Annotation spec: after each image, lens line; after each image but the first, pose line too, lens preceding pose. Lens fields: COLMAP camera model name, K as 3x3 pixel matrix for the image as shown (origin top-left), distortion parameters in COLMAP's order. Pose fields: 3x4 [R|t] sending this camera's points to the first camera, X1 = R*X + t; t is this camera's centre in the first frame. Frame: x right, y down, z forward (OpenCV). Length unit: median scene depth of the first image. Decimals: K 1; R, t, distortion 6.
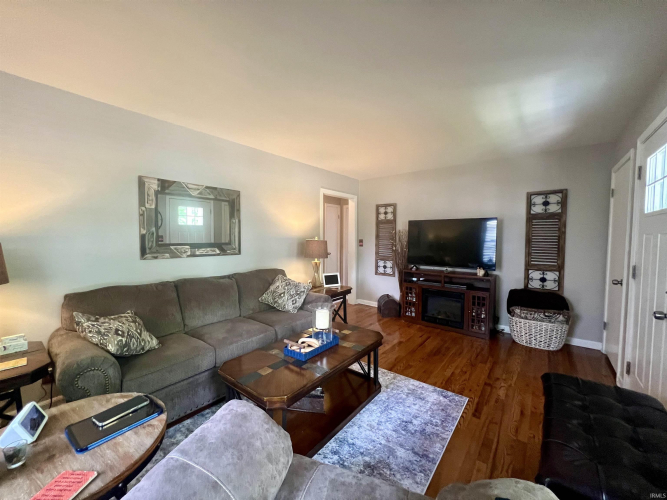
lens RADIAL K [[269.6, 0, 332.1], [0, 269.6, 248.2], [0, 0, 1]] dist [0.001441, 0.000200]
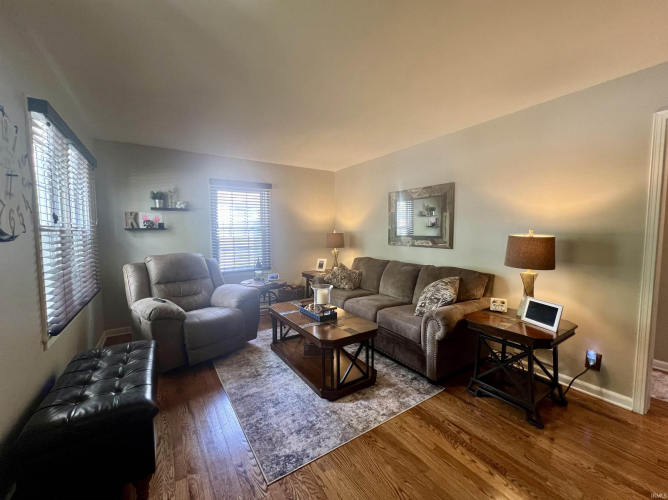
lens RADIAL K [[270.0, 0, 332.6], [0, 270.0, 248.2], [0, 0, 1]] dist [0.001441, 0.000200]
pose [[-0.309934, 0.058172, -0.948977, 0.905217], [-0.042075, 0.996309, 0.074815, -0.043298], [0.949827, 0.063116, -0.306342, 1.148072]]
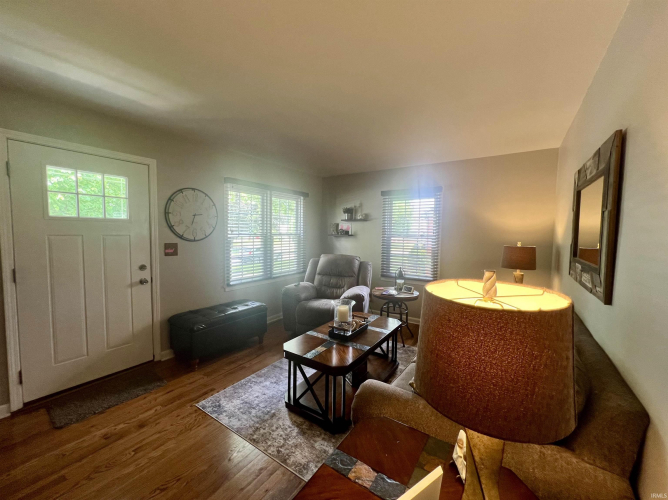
lens RADIAL K [[270.0, 0, 332.6], [0, 270.0, 248.2], [0, 0, 1]] dist [0.001441, 0.000200]
pose [[-0.997114, -0.013007, -0.074800, 0.079834], [-0.020997, 0.994031, 0.107054, -0.110167], [0.072961, 0.108316, -0.991435, 1.715932]]
